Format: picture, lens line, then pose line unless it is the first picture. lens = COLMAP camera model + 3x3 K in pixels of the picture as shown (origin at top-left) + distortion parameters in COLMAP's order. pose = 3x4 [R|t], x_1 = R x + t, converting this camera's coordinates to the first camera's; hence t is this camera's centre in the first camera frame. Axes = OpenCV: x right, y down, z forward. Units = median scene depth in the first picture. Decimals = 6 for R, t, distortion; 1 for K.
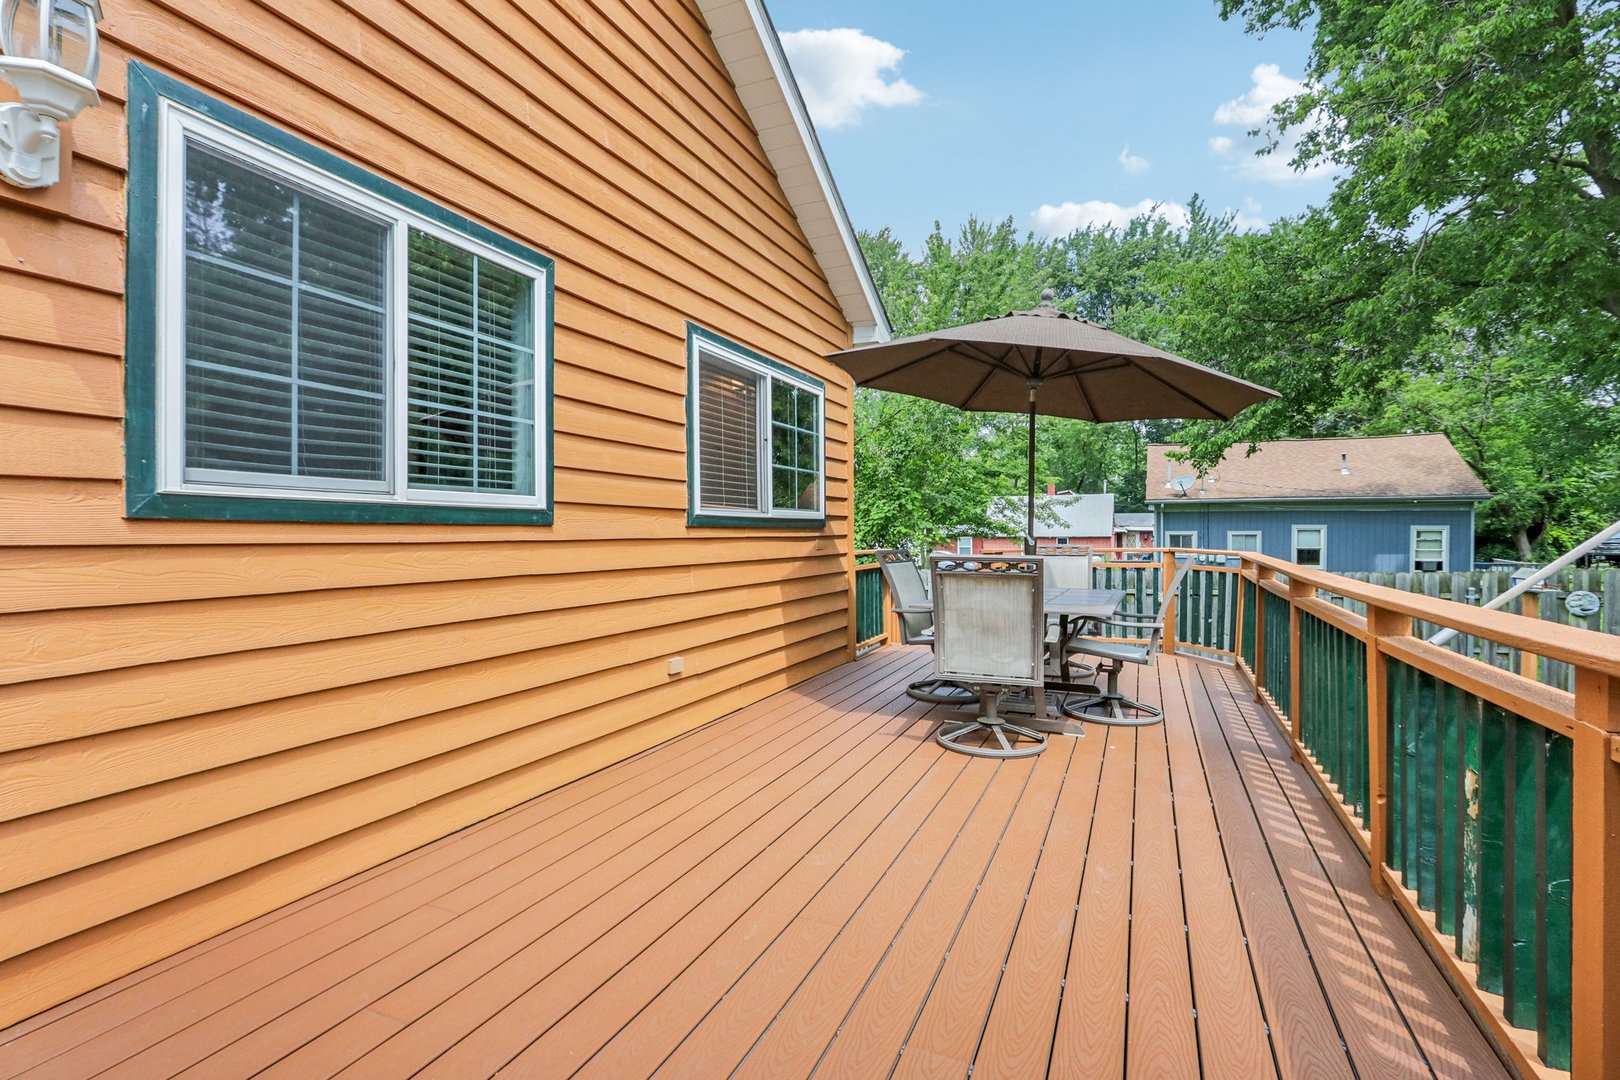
lens RADIAL K [[758.6, 0, 802.1], [0, 758.6, 526.3], [0, 0, 1]] dist [-0.019903, 0.002734]
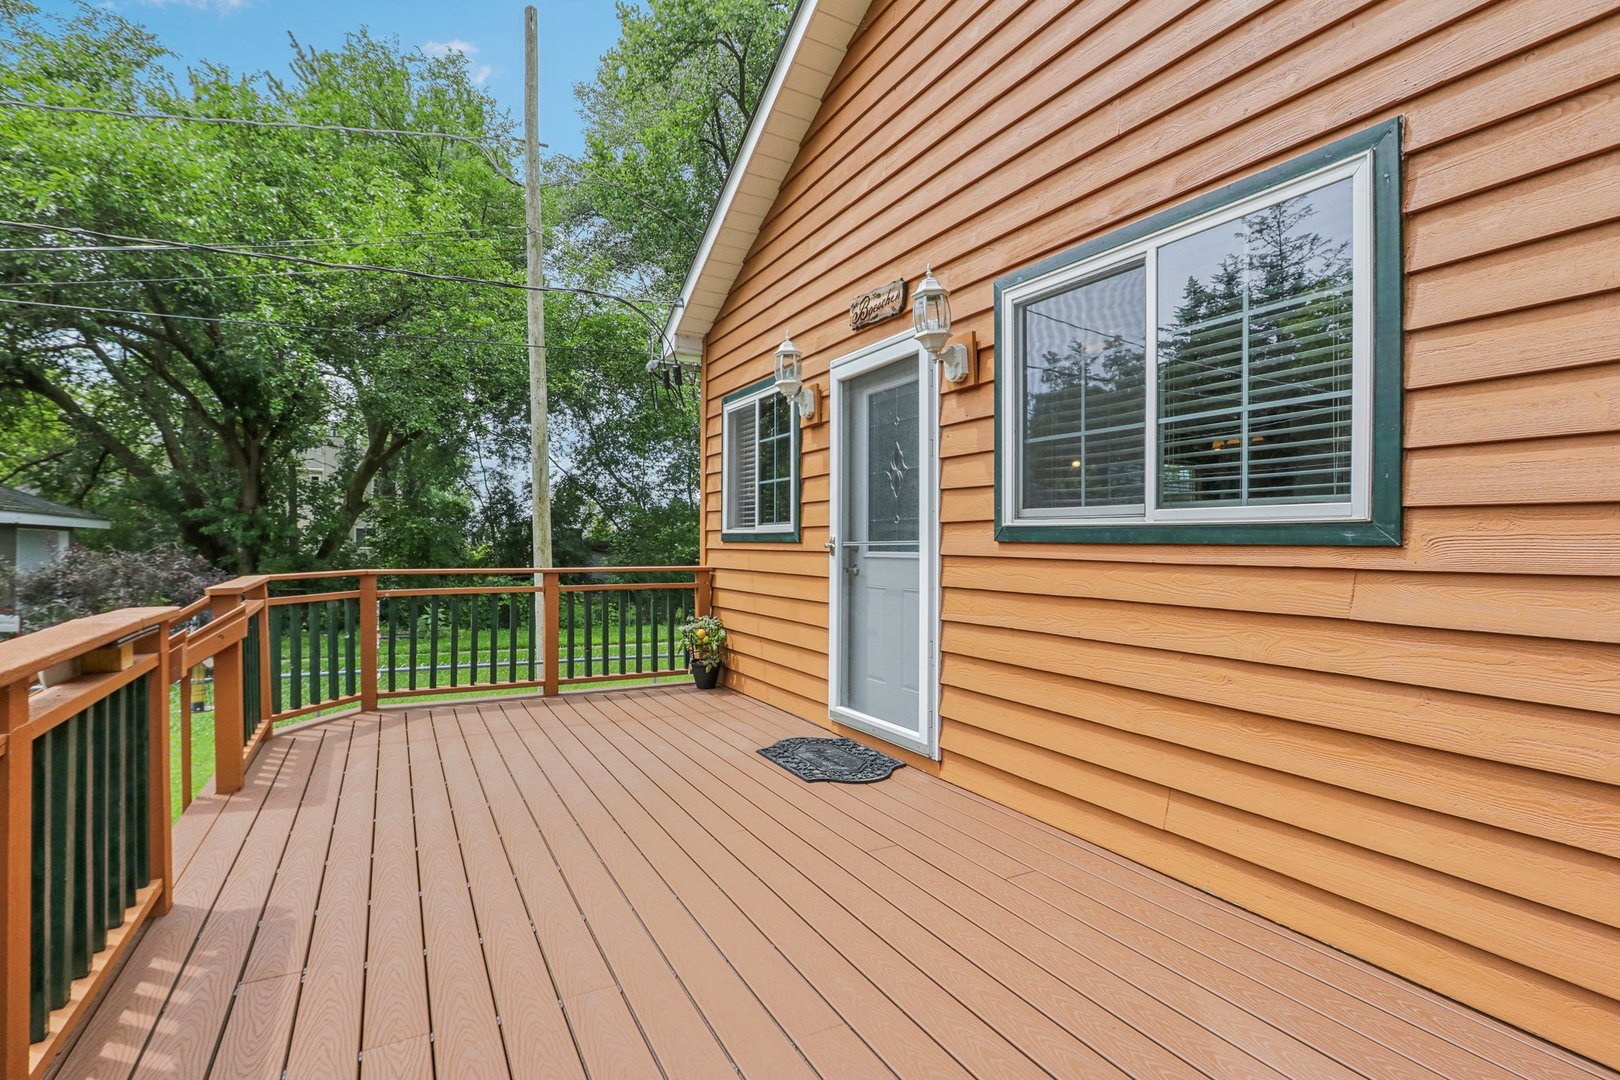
lens RADIAL K [[758.6, 0, 795.7], [0, 758.6, 544.3], [0, 0, 1]] dist [-0.019903, 0.002734]
pose [[-0.607383, -0.006514, -0.794383, 0.542538], [-0.007399, 0.999969, -0.002543, 0.003328], [0.794375, 0.004333, -0.607413, 1.168995]]
